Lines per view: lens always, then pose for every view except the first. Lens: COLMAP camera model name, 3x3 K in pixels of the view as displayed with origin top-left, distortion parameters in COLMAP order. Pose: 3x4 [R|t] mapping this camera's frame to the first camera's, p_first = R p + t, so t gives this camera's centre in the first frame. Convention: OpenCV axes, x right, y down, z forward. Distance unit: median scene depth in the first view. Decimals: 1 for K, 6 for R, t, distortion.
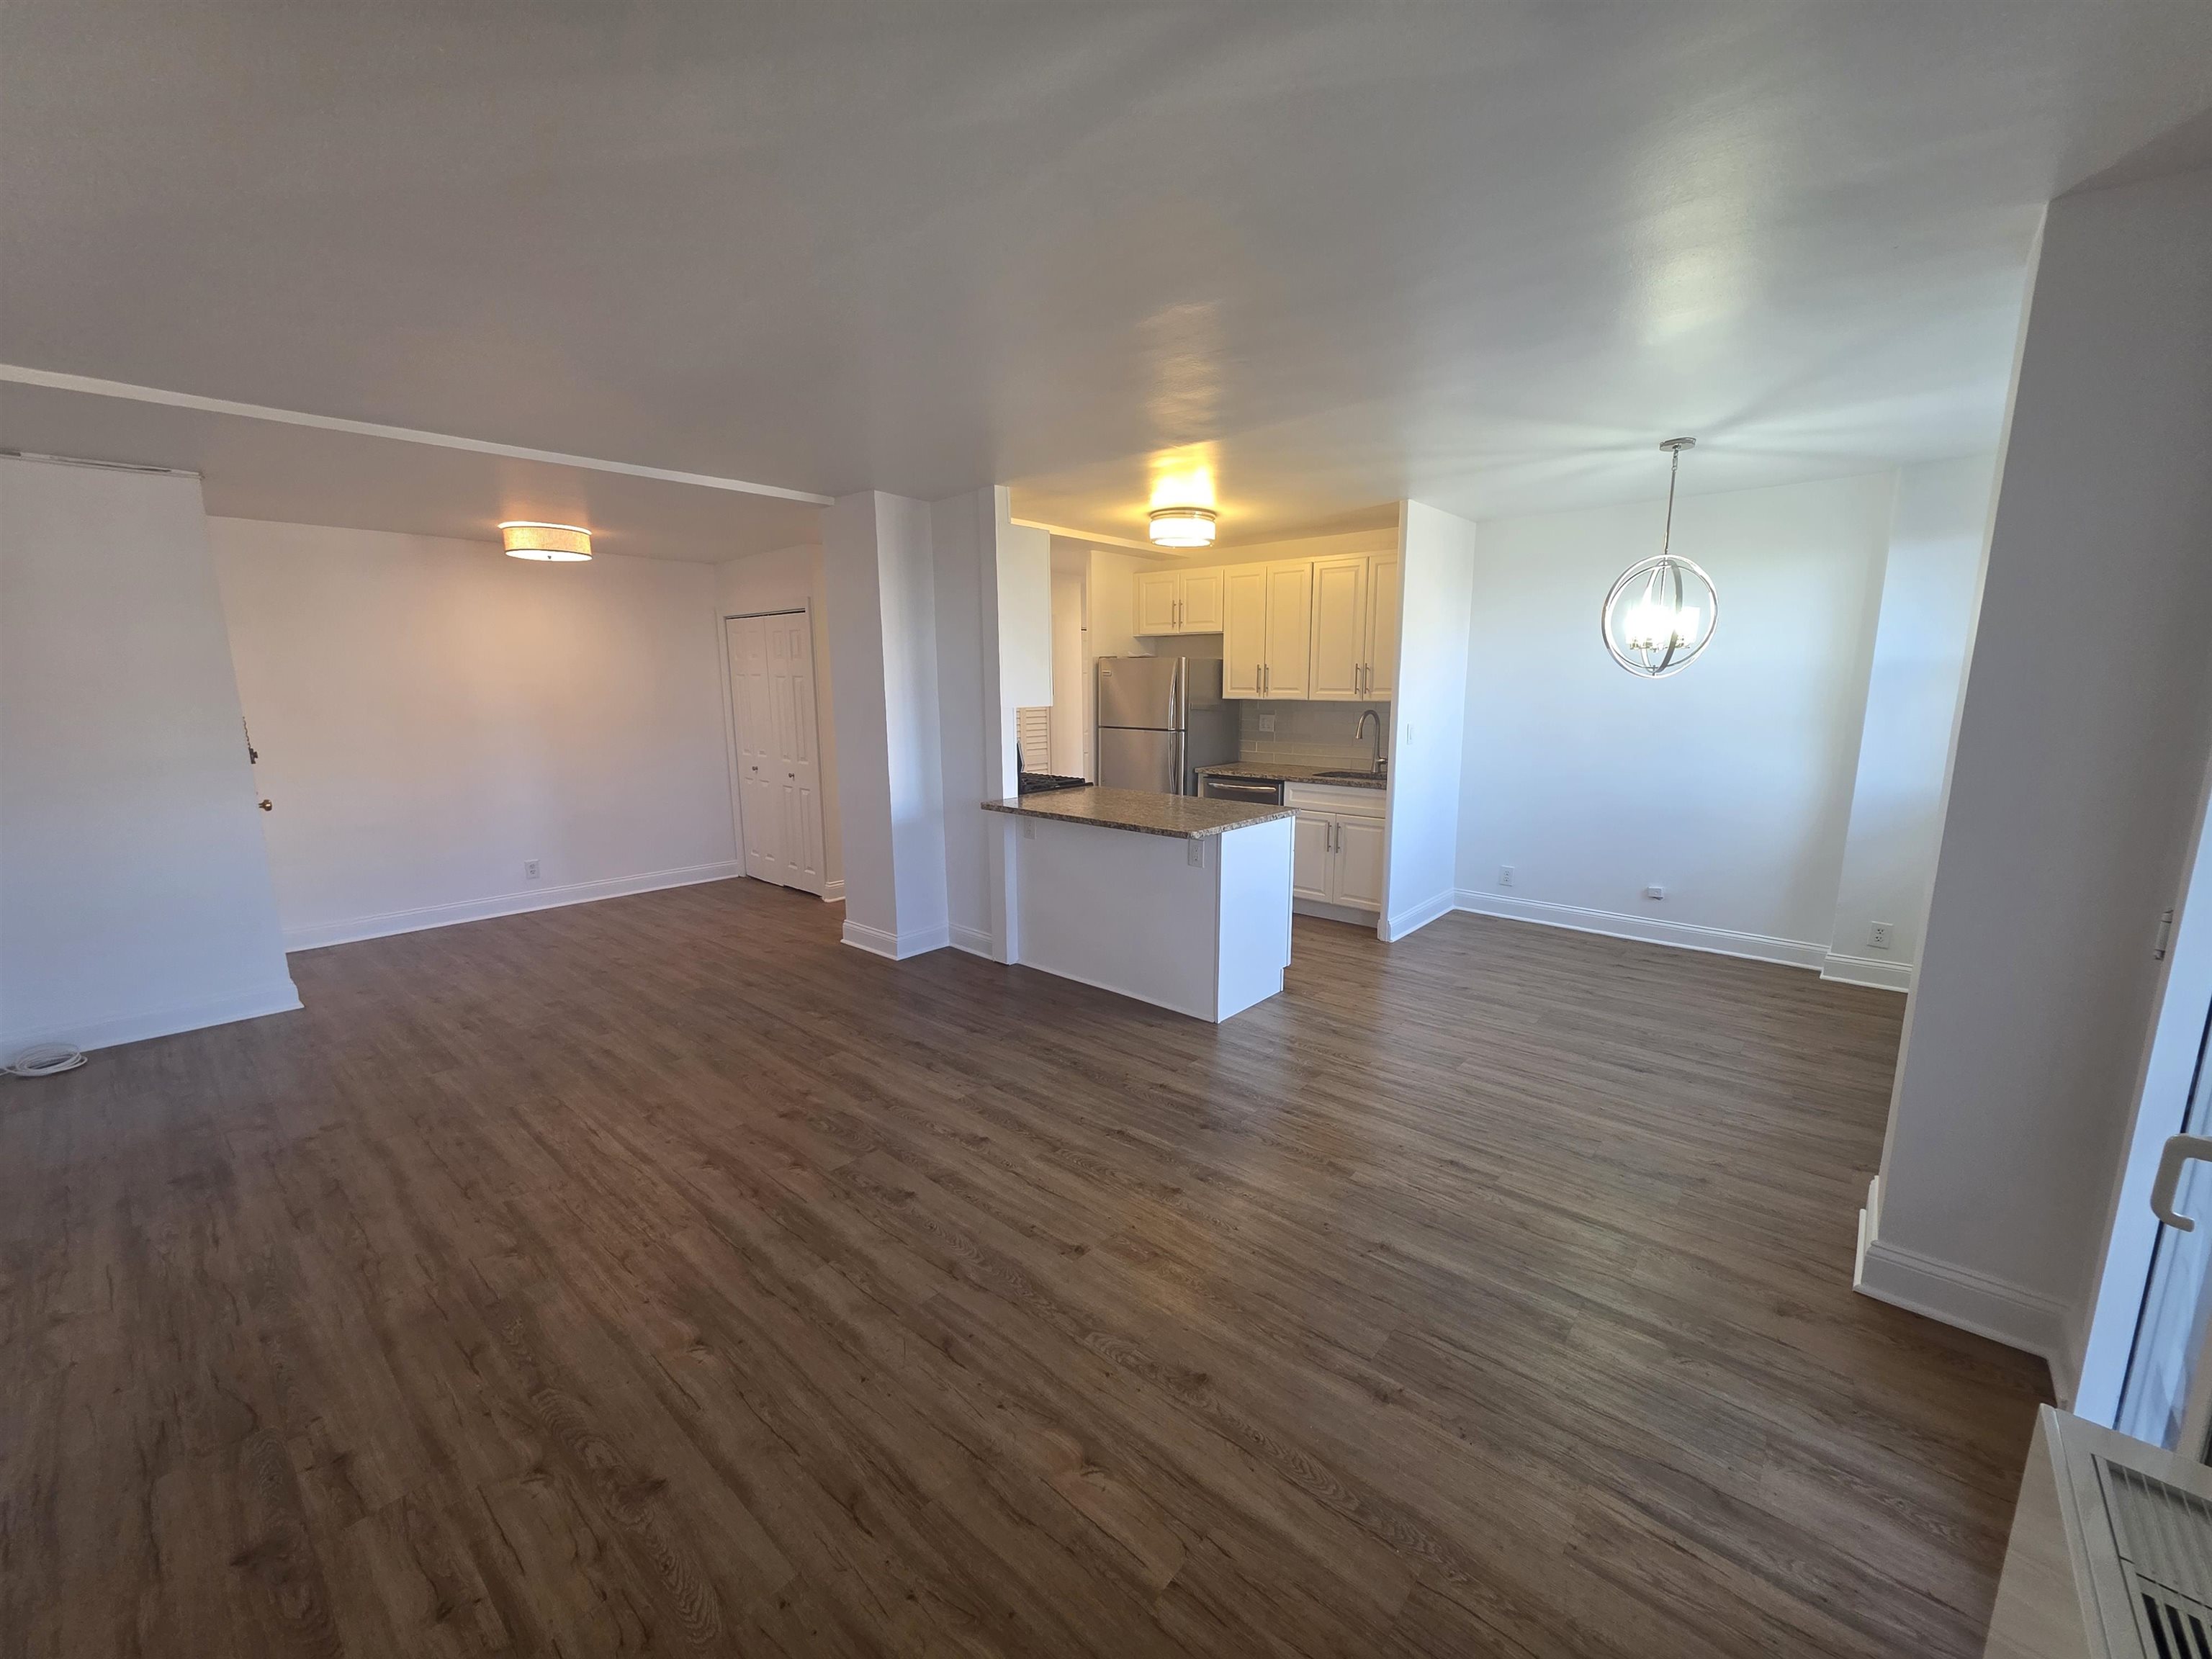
lens RADIAL K [[880.3, 0, 1121.1], [0, 880.3, 827.0], [0, 0, 1]] dist [0.003460, 0.000050]
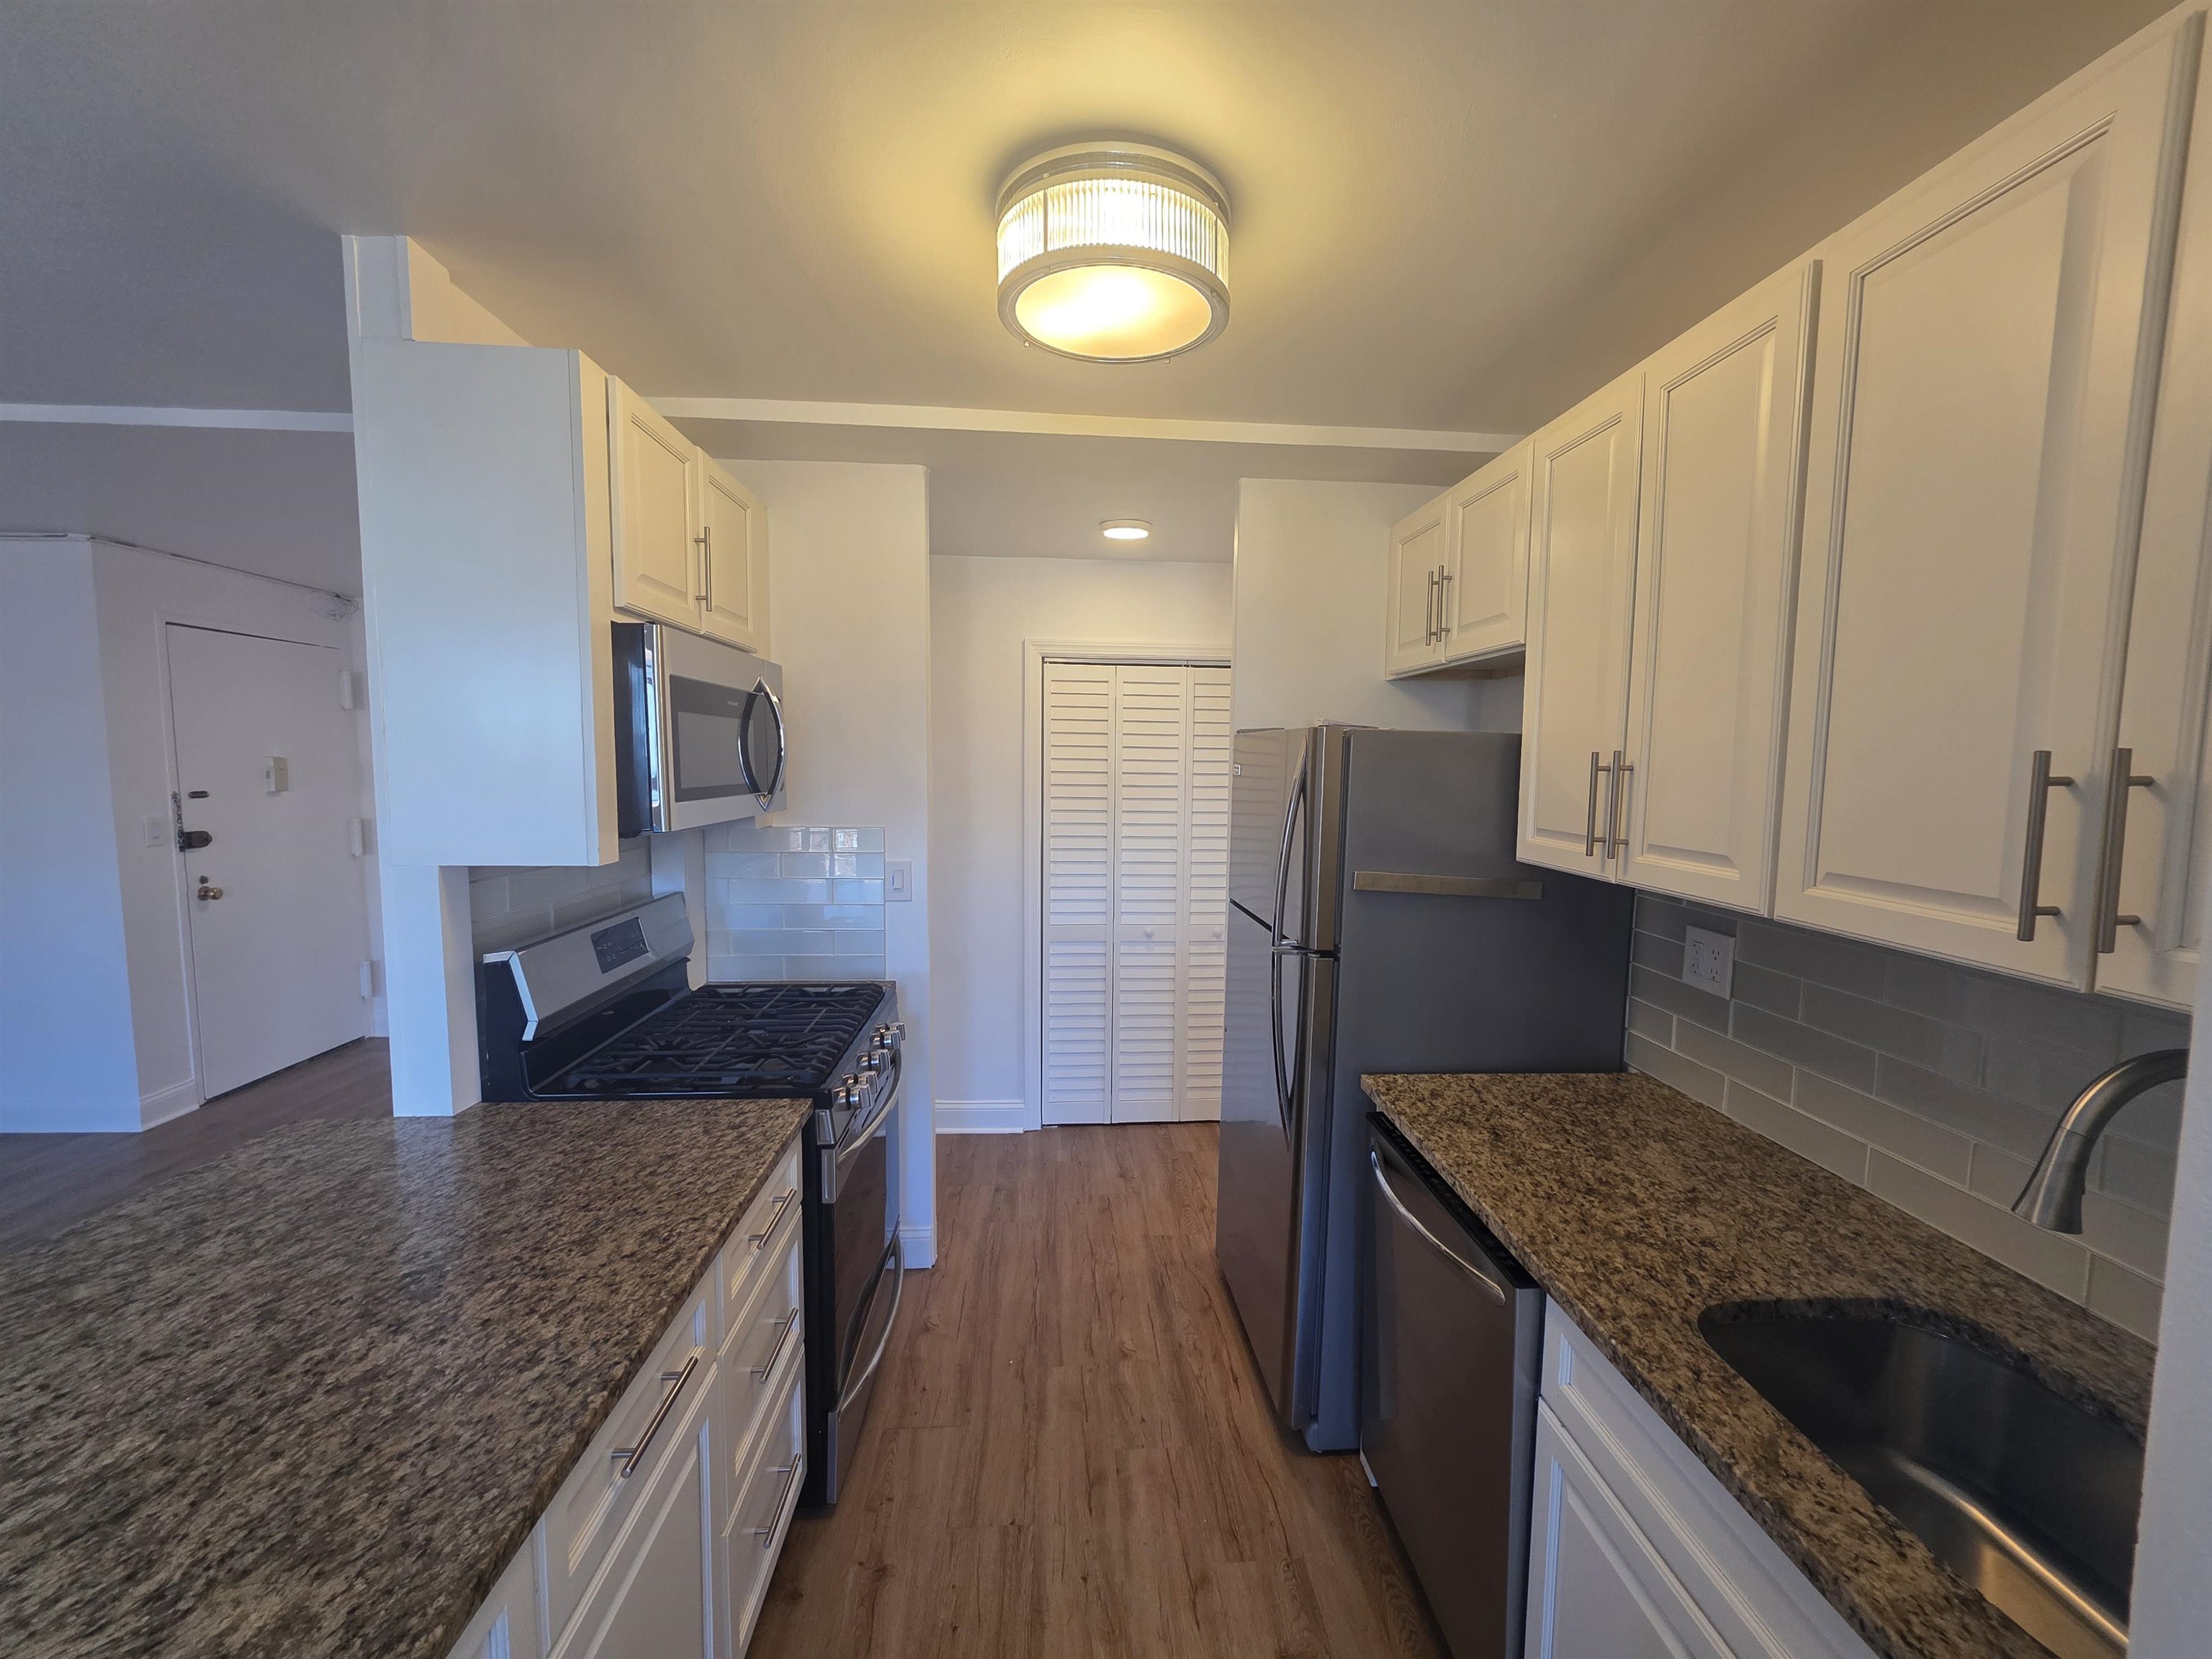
lens RADIAL K [[880.3, 0, 1121.4], [0, 880.3, 828.1], [0, 0, 1]] dist [0.003460, 0.000050]
pose [[0.707230, 0.070131, -0.703497, 0.379275], [-0.134779, 0.990193, -0.036783, -0.207755], [0.694018, 0.120831, 0.709746, 1.121197]]
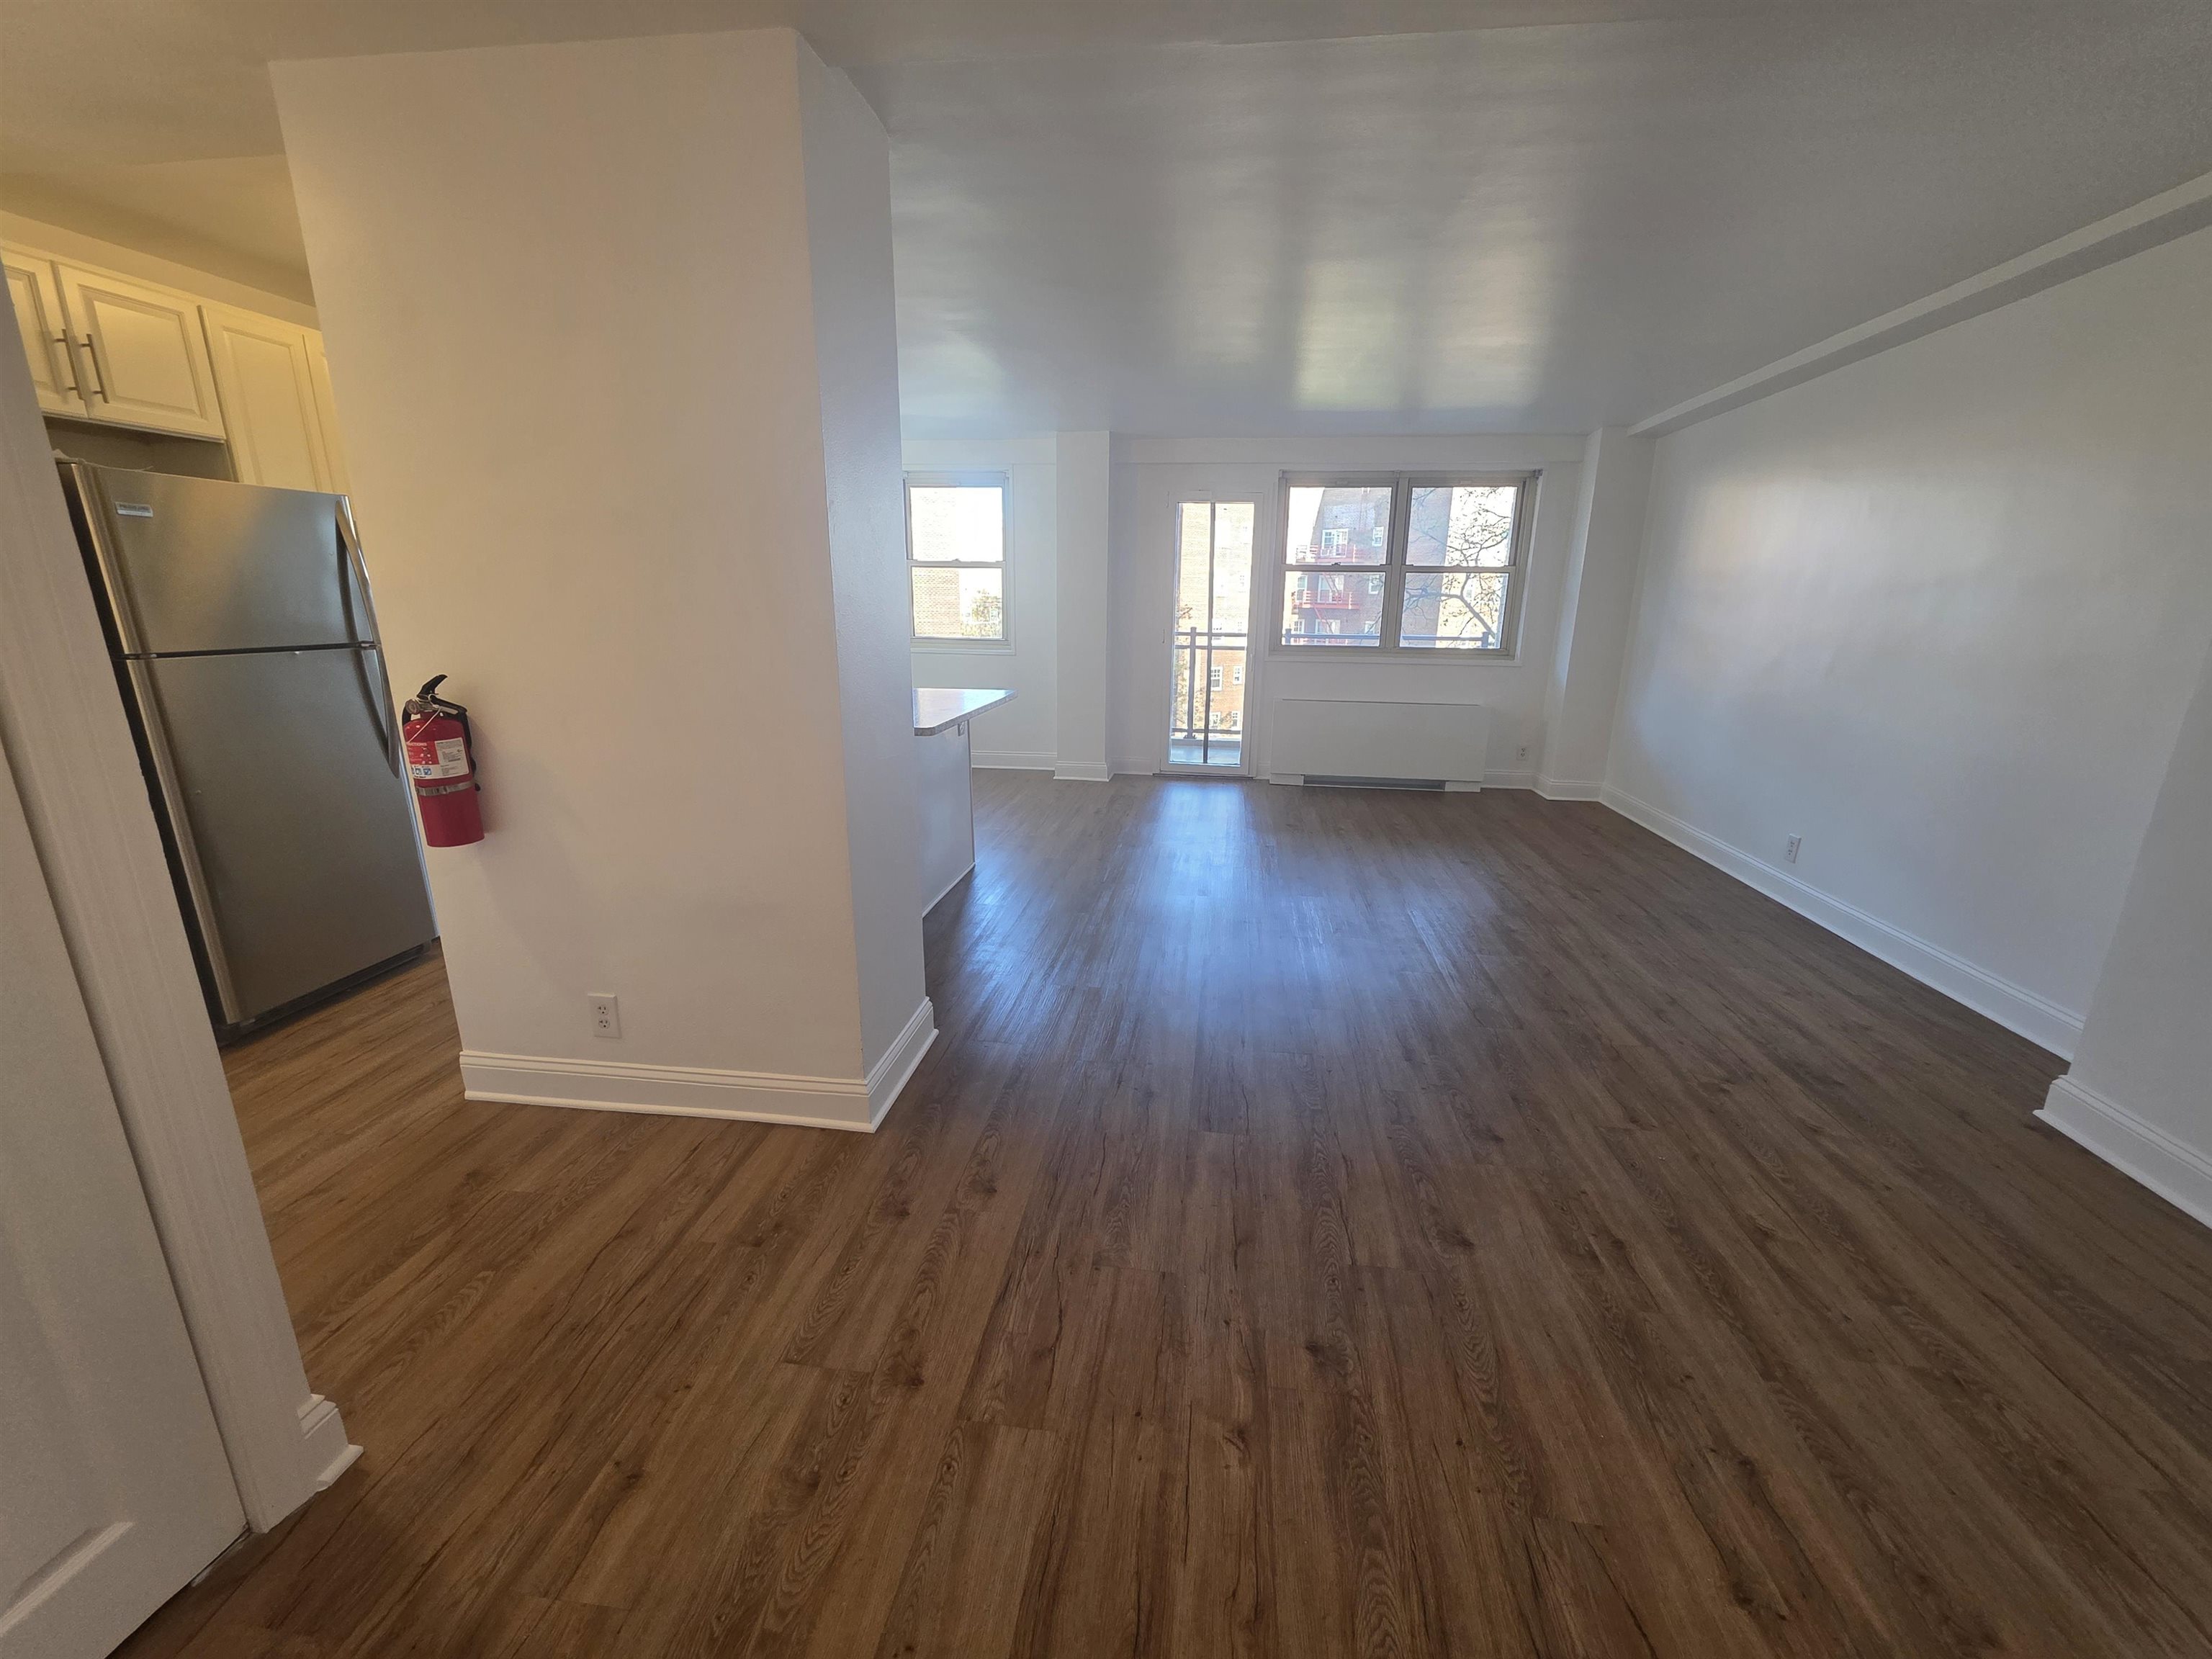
lens RADIAL K [[880.3, 0, 1124.1], [0, 880.3, 829.1], [0, 0, 1]] dist [0.003460, 0.000050]
pose [[-0.555384, -0.216465, 0.802927, -0.963199], [0.130736, 0.930793, 0.341368, -0.199668], [-0.821253, 0.294562, -0.488647, 1.442020]]
